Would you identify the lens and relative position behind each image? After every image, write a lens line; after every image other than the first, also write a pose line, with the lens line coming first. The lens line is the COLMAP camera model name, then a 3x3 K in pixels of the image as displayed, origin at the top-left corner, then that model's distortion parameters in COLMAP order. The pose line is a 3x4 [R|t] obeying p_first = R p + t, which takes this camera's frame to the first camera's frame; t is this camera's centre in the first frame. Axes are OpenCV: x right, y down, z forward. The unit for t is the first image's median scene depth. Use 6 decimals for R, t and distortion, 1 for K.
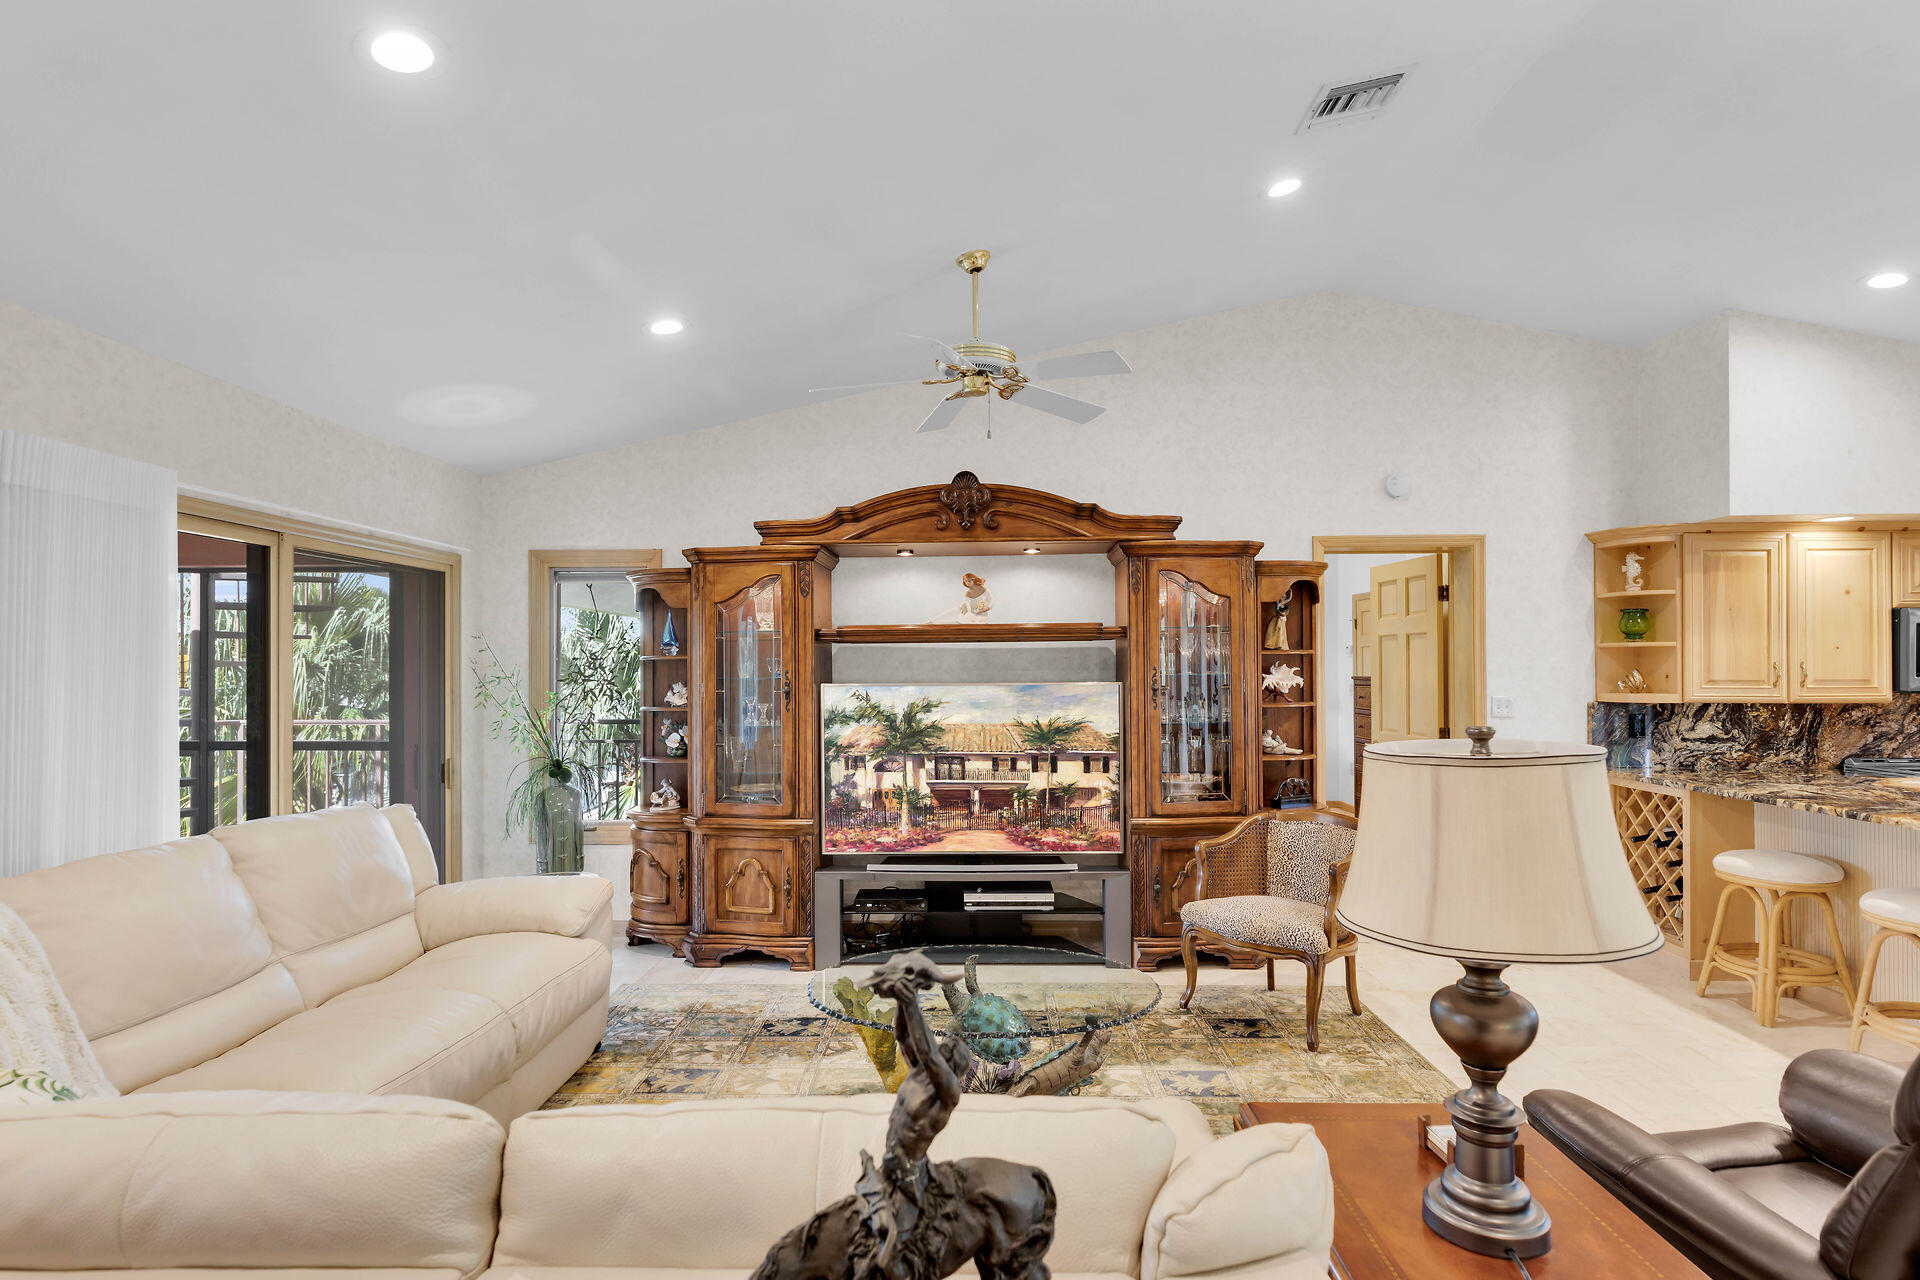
lens RADIAL K [[1049.9, 0, 974.0], [0, 1049.9, 657.5], [0, 0, 1]] dist [0.032422, -0.000890]
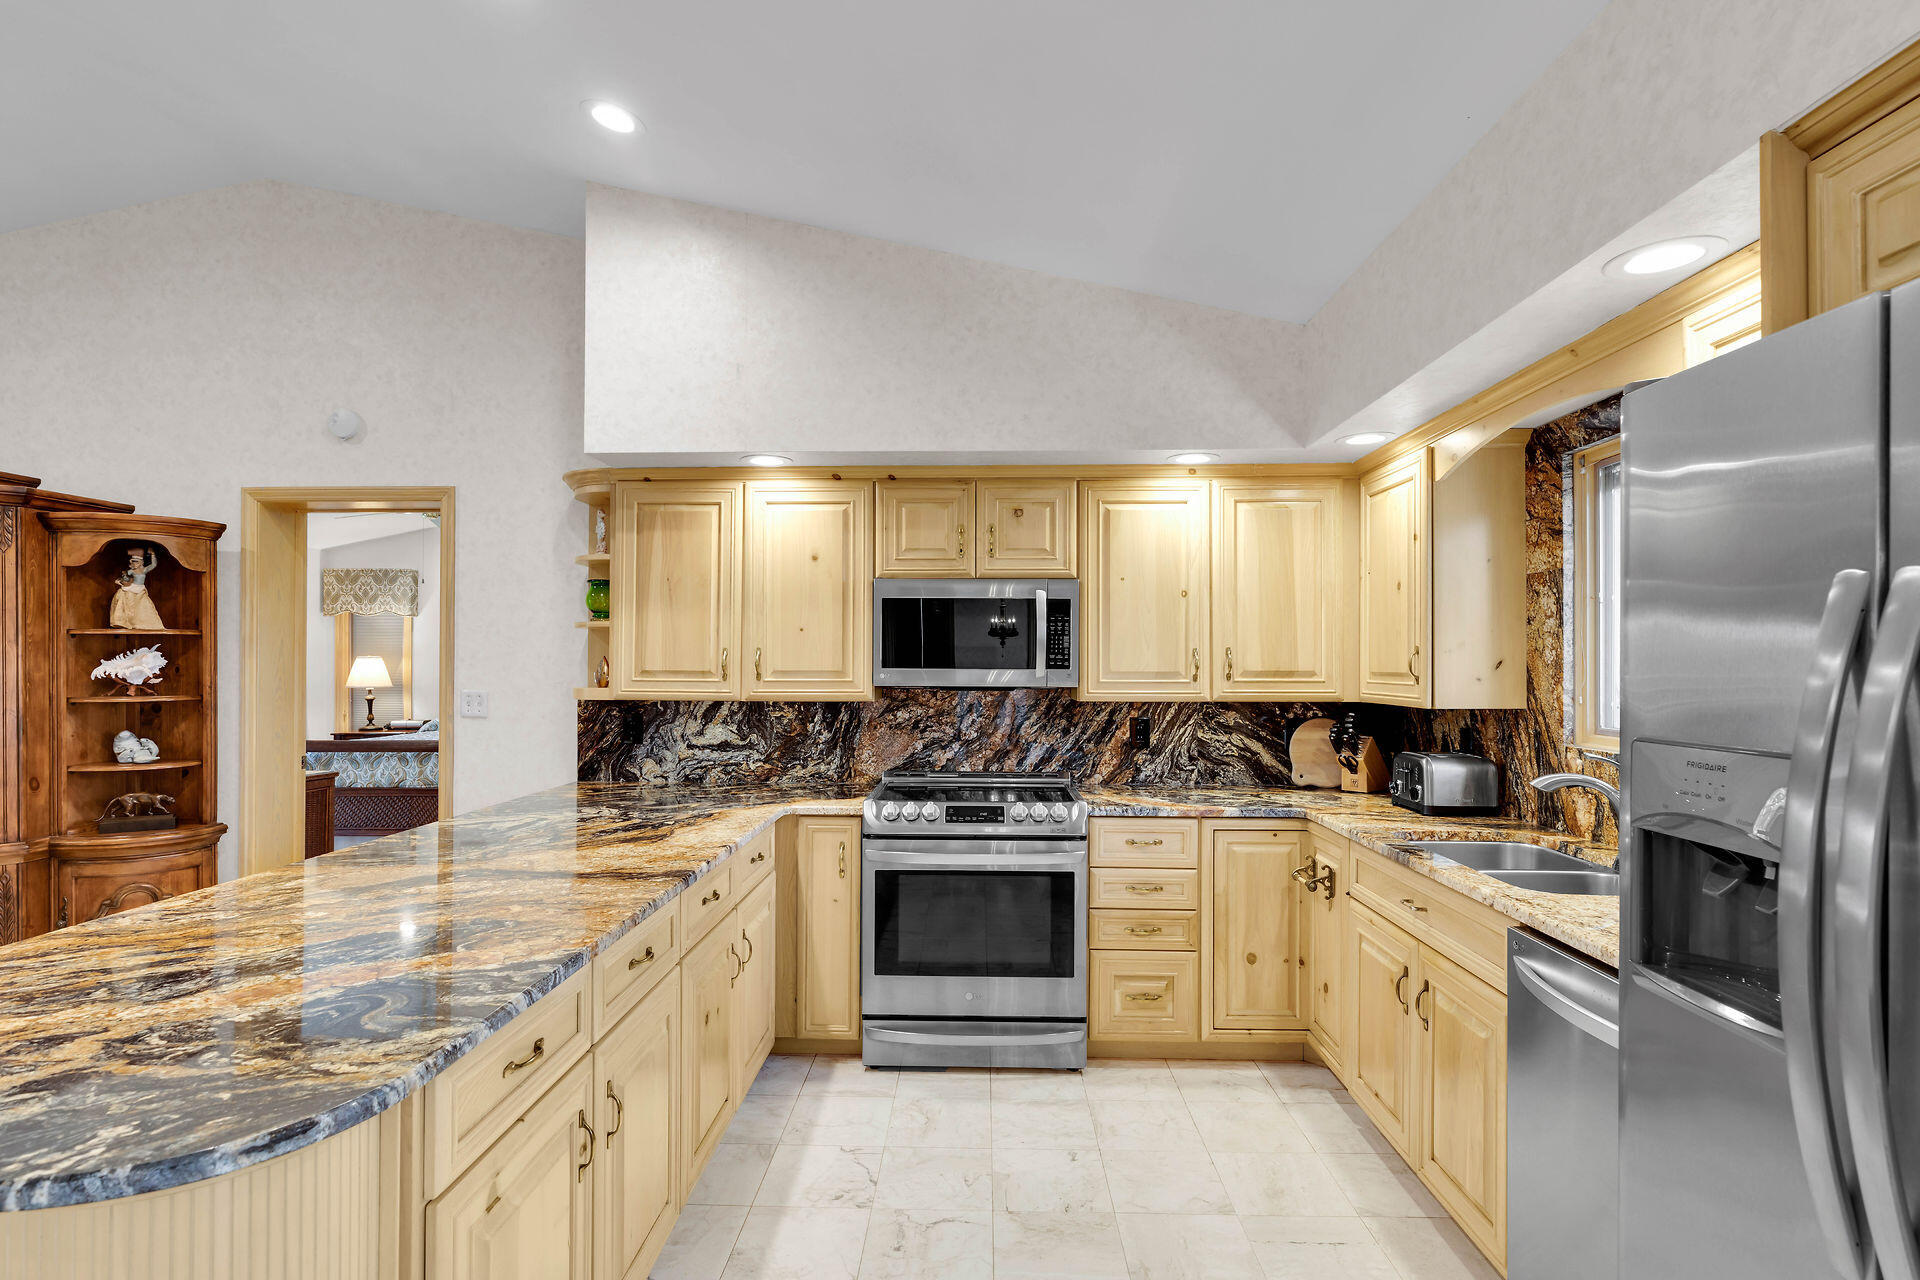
lens RADIAL K [[902.6, 0, 964.4], [0, 902.6, 652.4], [0, 0, 1]] dist [0.001205, -0.001151]
pose [[0.999581, 0.005892, -0.028354, 0.980548], [-0.005807, 0.999978, 0.003090, 0.004149], [0.028372, -0.002925, 0.999593, 0.369188]]
